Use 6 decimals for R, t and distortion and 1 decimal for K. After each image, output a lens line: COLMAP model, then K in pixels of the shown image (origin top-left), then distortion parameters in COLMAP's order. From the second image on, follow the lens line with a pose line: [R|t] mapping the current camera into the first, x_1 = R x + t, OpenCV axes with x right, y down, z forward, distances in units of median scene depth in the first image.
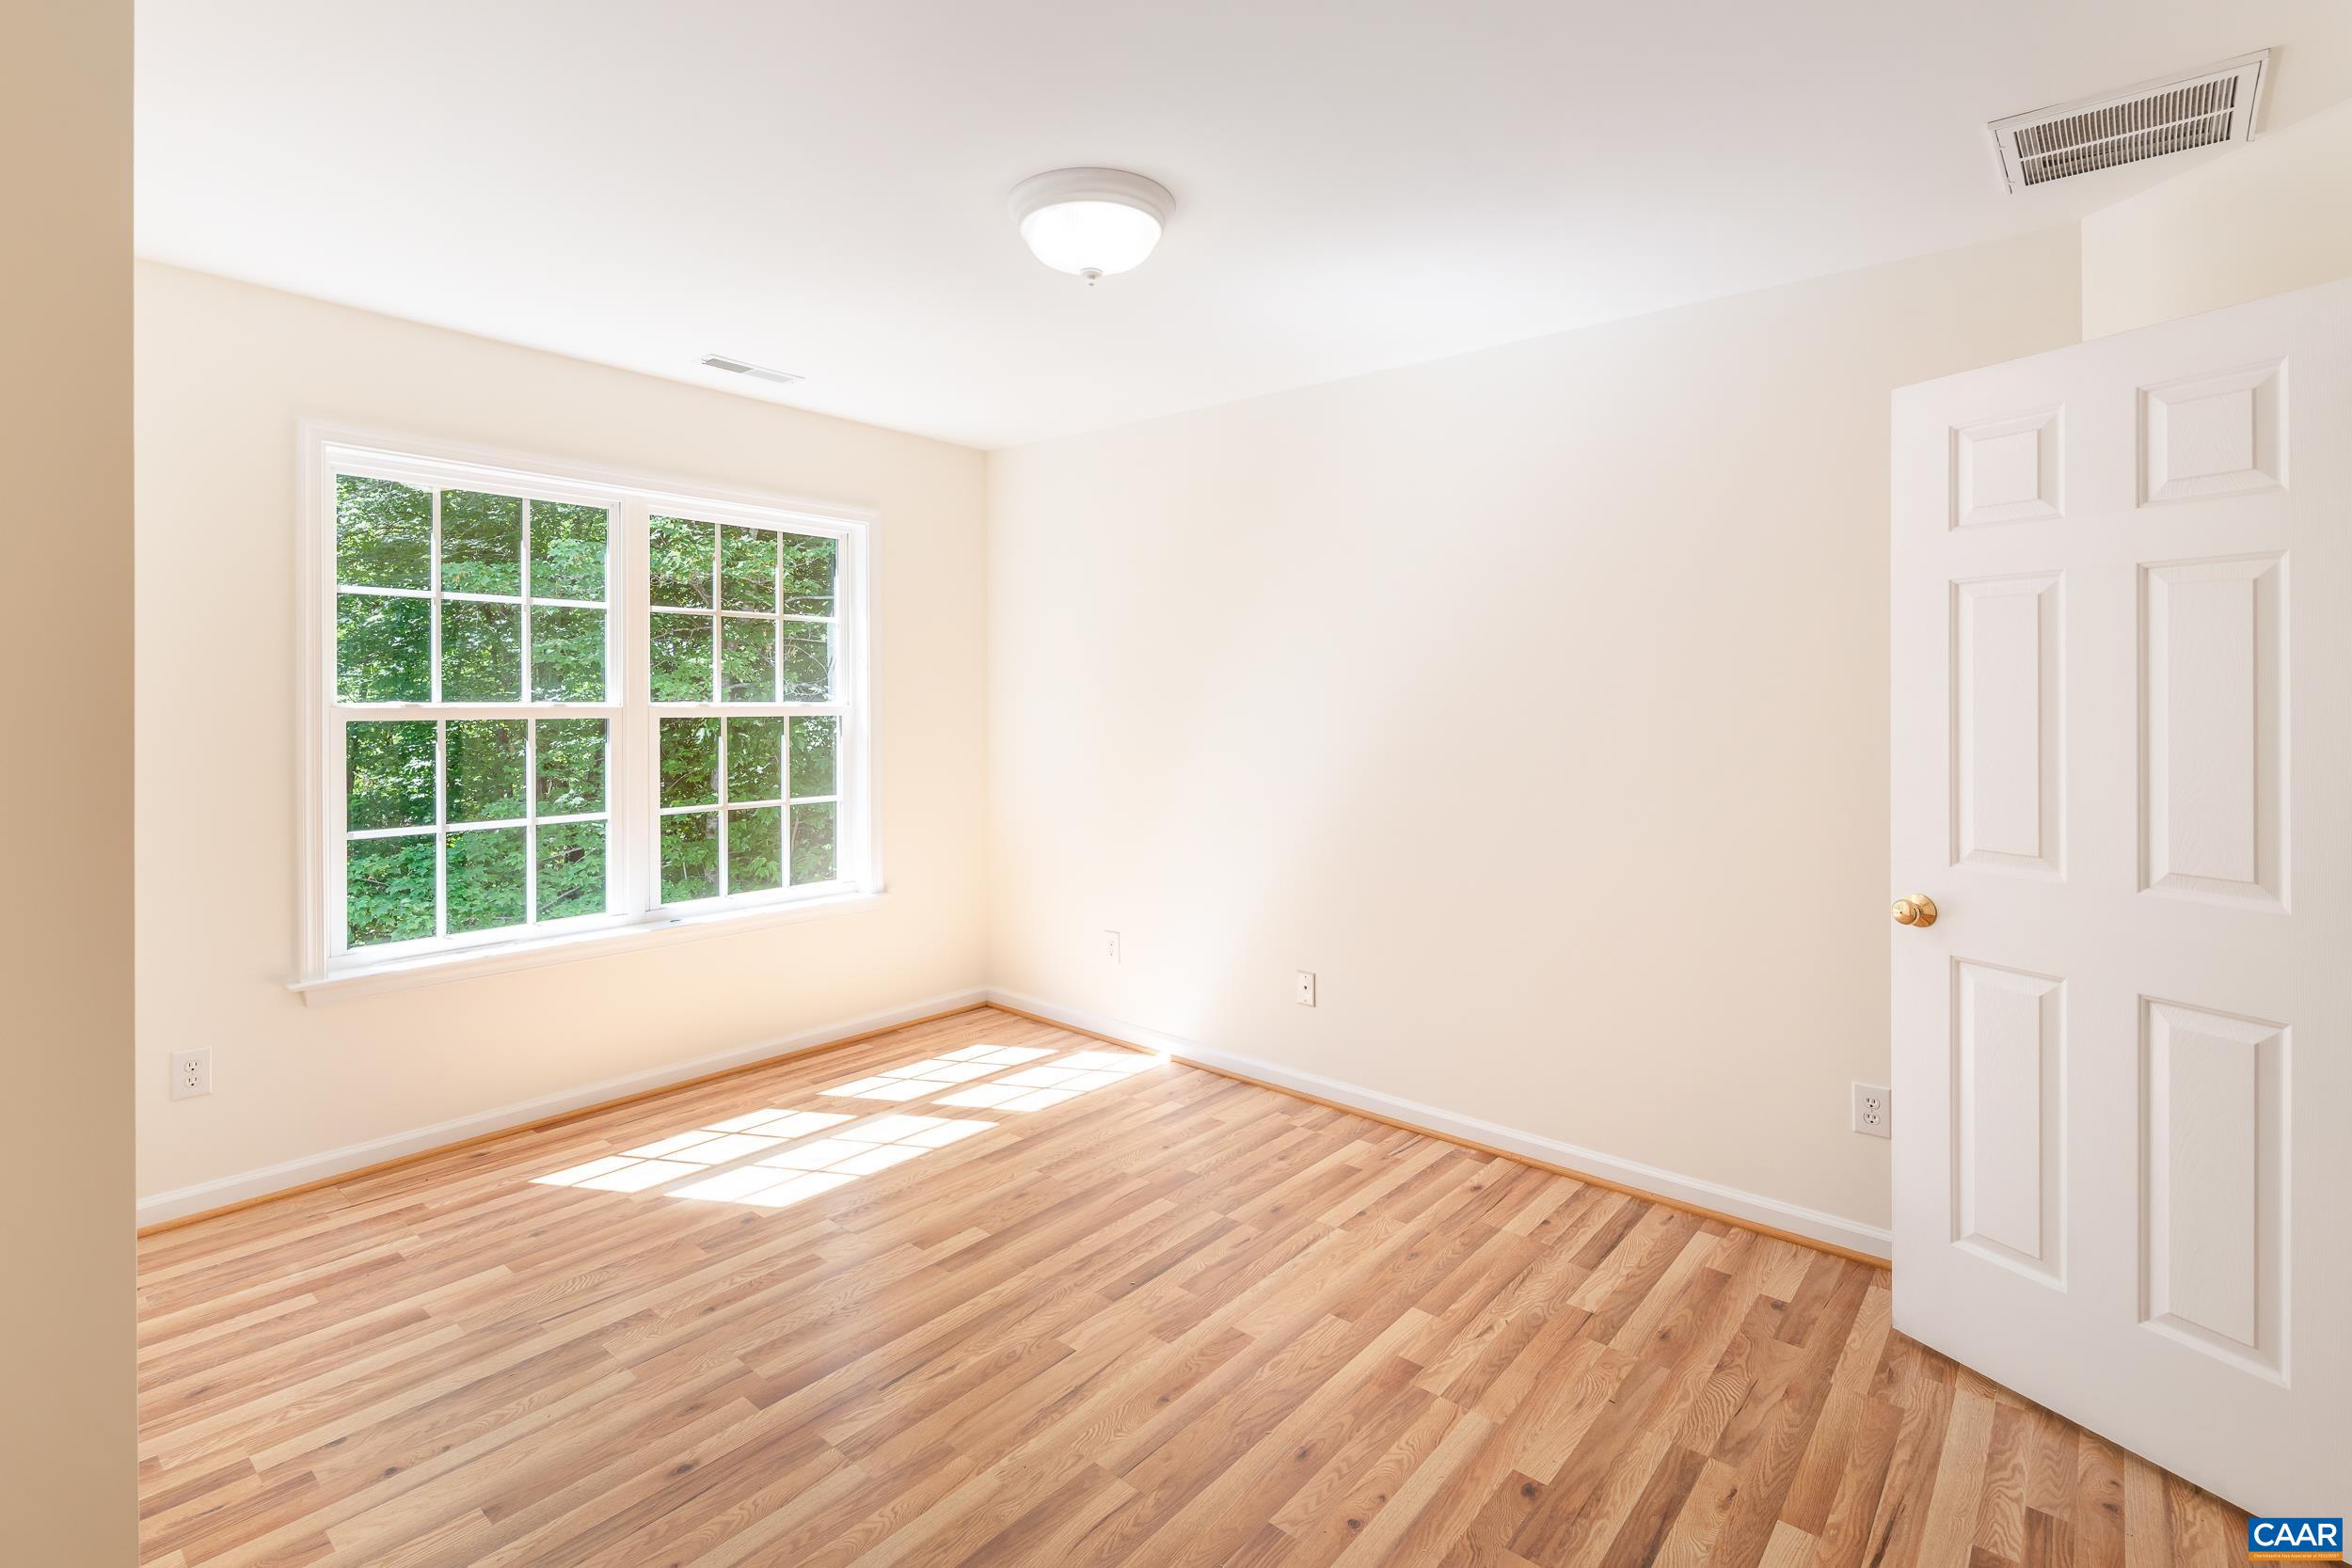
lens RADIAL K [[1052.0, 0, 1176.0], [0, 1052.0, 784.0], [0, 0, 1]] dist [0.024954, -0.014707]
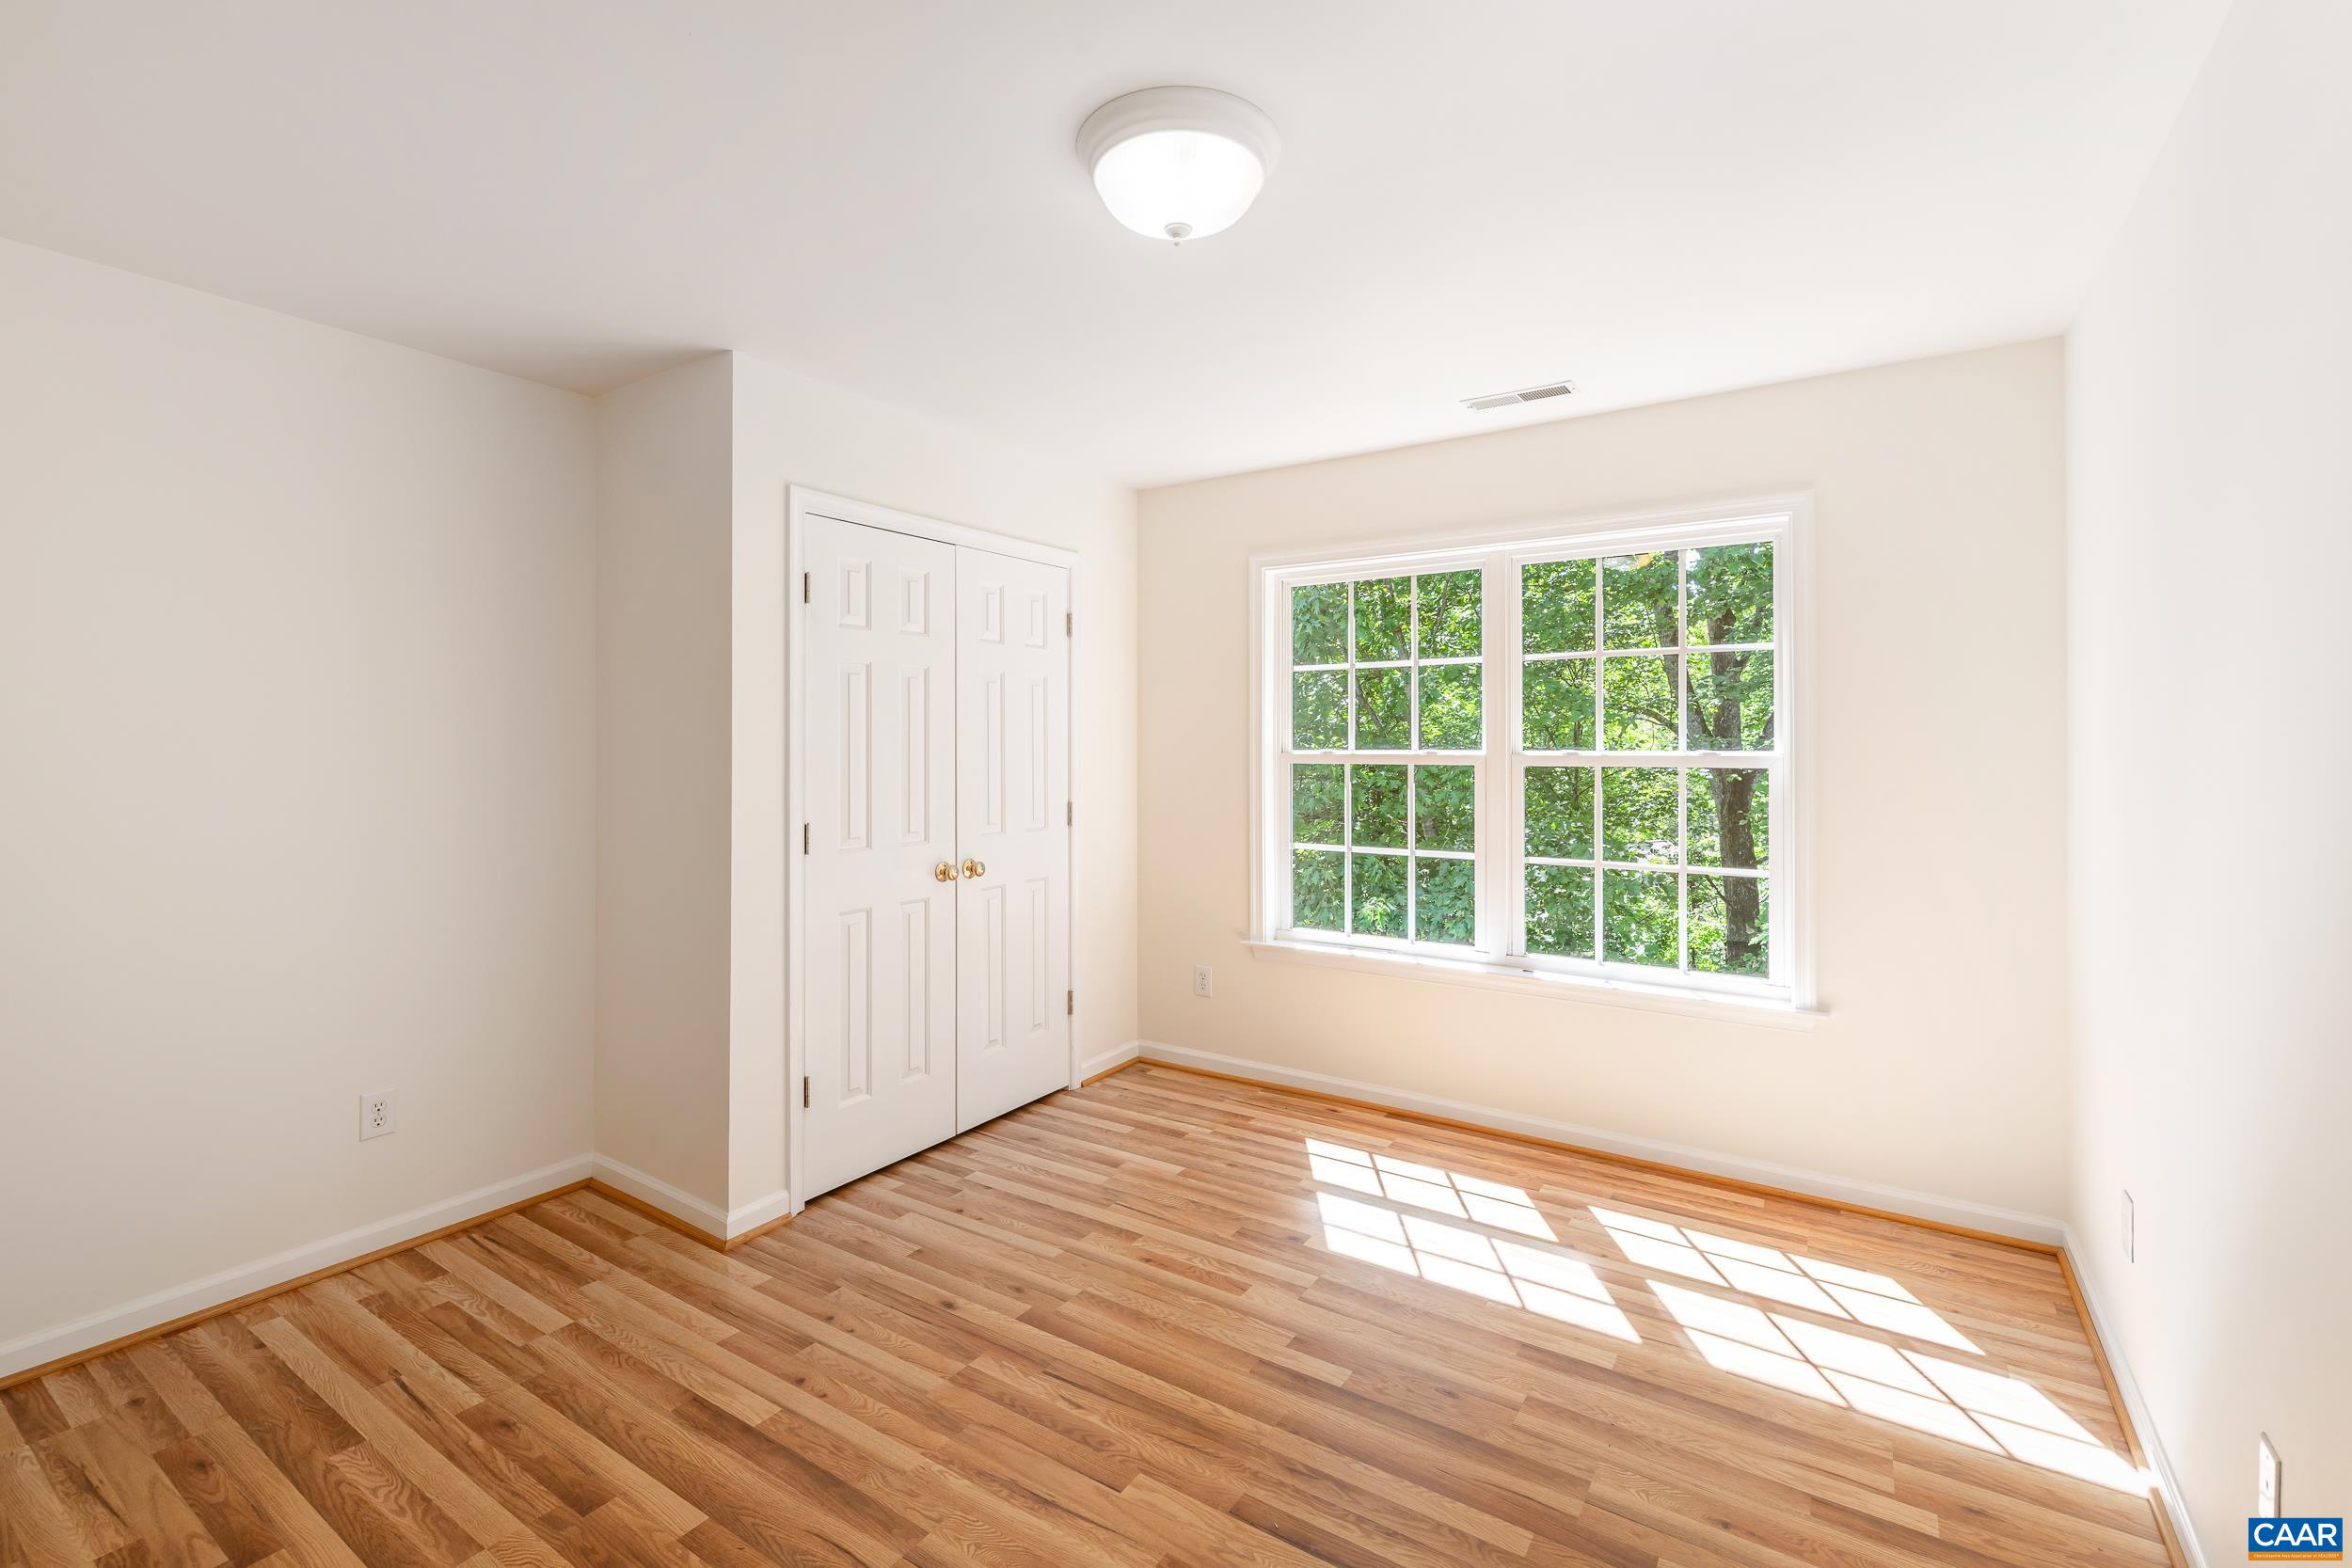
lens RADIAL K [[1028.3, 0, 1169.8], [0, 1028.3, 745.6], [0, 0, 1]] dist [0.021757, -0.013639]
pose [[0.137071, -0.003776, -0.990554, 0.597574], [-0.083896, 0.996355, -0.015408, -0.051528], [0.987002, 0.085216, 0.136254, 0.690353]]
